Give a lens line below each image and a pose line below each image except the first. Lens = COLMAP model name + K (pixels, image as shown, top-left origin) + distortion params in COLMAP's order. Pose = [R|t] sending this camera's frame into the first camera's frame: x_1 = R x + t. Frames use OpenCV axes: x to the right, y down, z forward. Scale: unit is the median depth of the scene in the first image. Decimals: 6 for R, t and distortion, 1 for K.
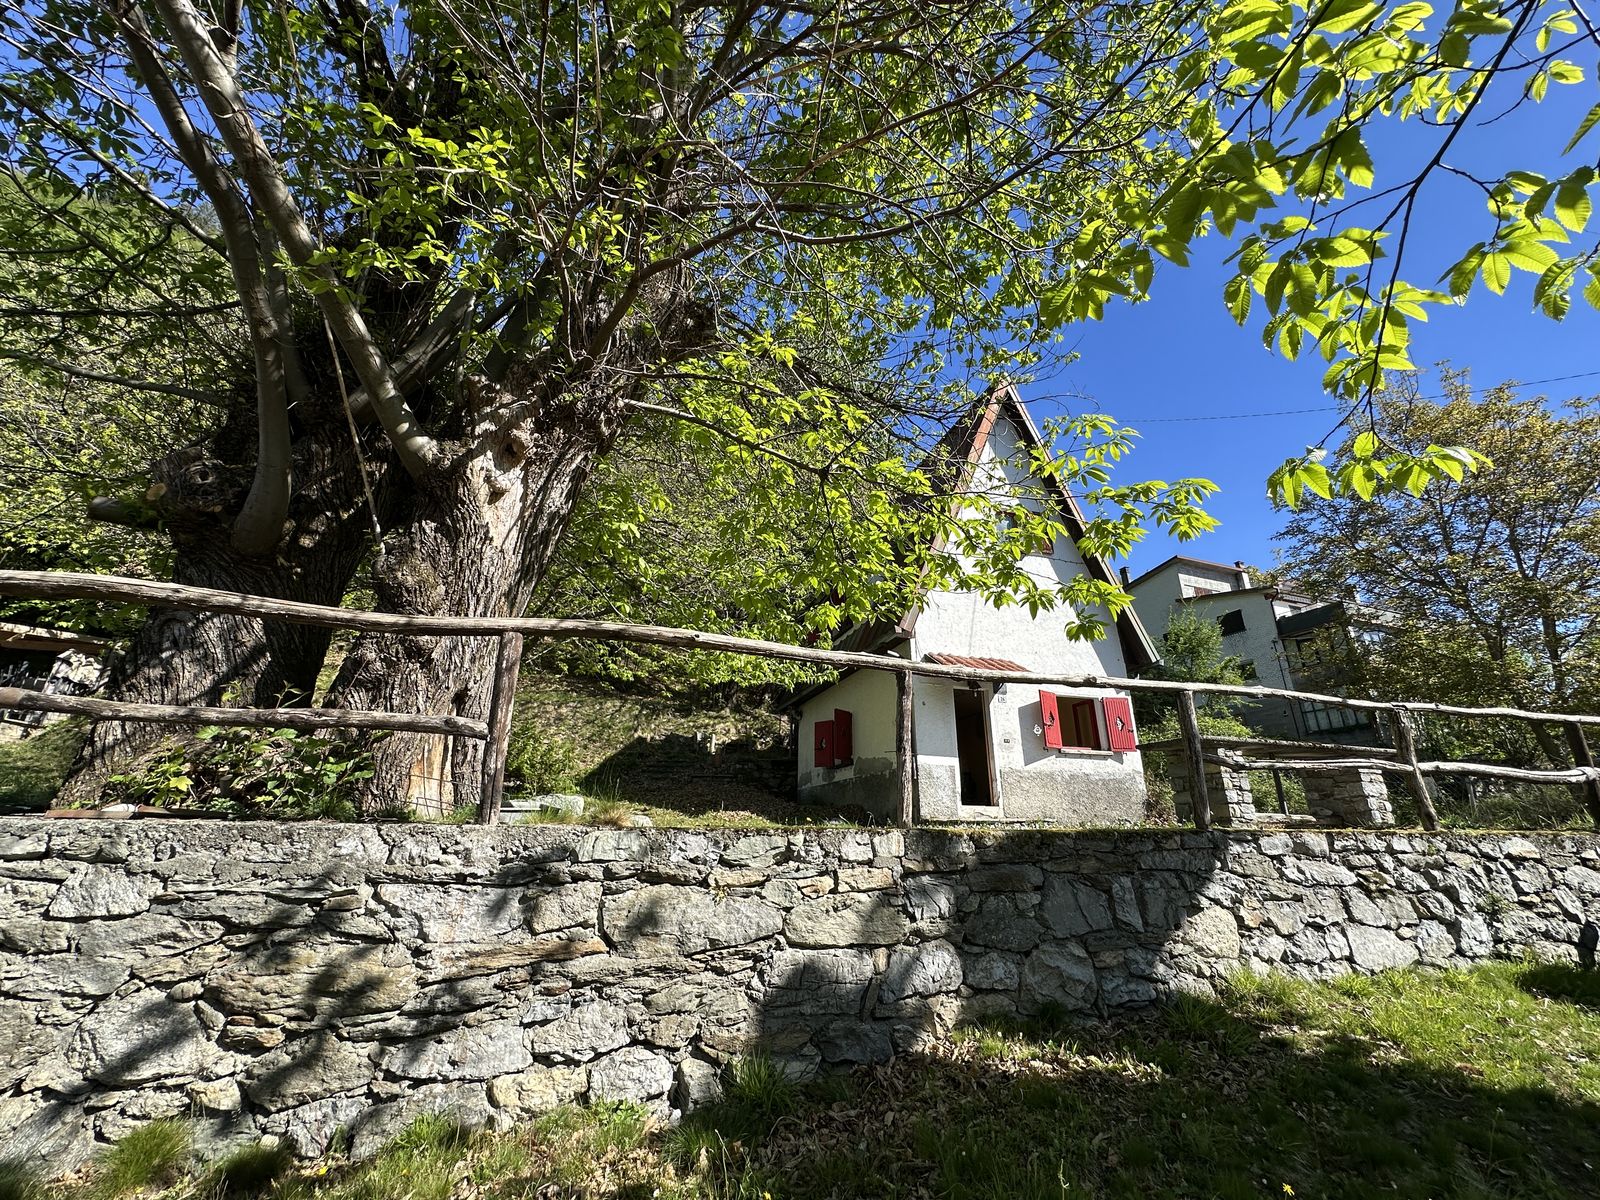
lens RADIAL K [[641.0, 0, 798.1], [0, 641.0, 599.9], [0, 0, 1]] dist [-0.001786, 0.000024]
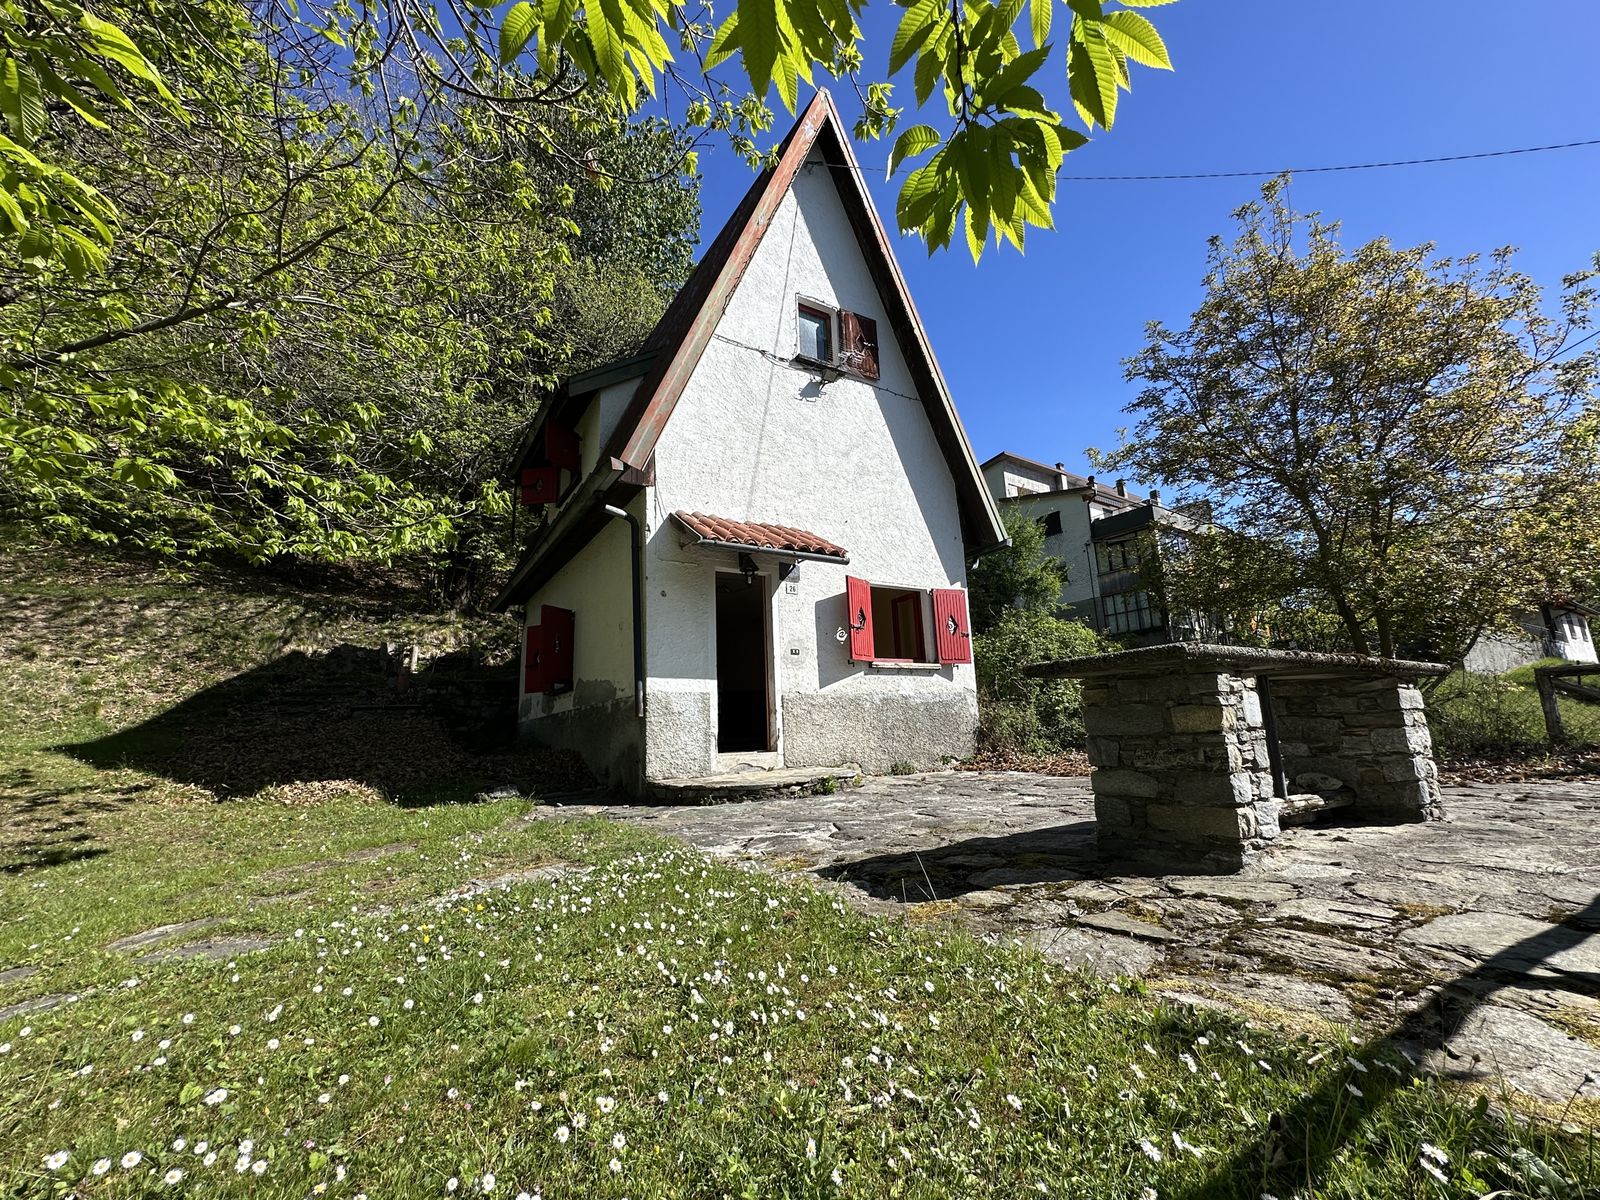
lens RADIAL K [[662.7, 0, 805.0], [0, 662.7, 604.9], [0, 0, 1]] dist [-0.002474, 0.000270]
pose [[0.963310, 0.002764, 0.268376, 0.147728], [-0.043222, 0.988493, 0.144960, 0.071383], [-0.264887, -0.151241, 0.952345, 0.347223]]
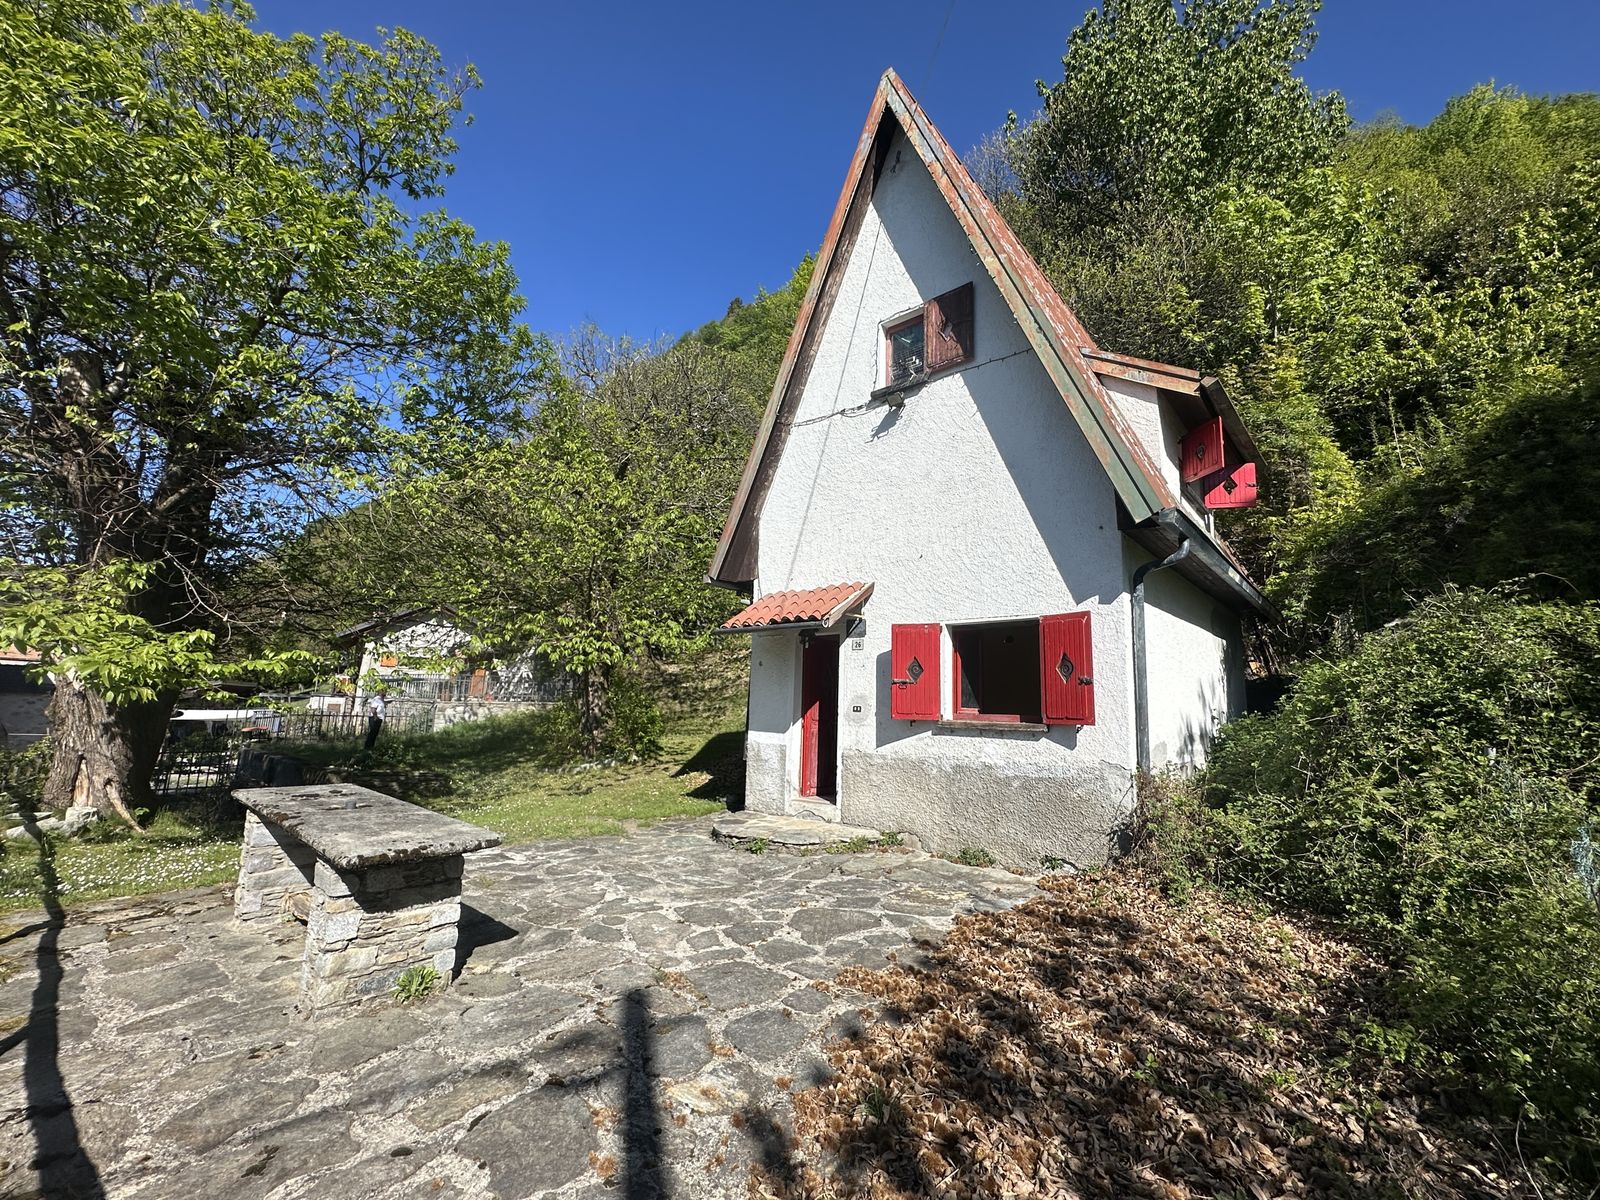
lens RADIAL K [[648.9, 0, 801.4], [0, 648.9, 598.2], [0, 0, 1]] dist [-0.002736, -0.000207]
pose [[0.543887, -0.135027, -0.828224, 0.819862], [0.277620, 0.960346, 0.025744, 0.074953], [0.791905, -0.243933, 0.559806, 0.584307]]
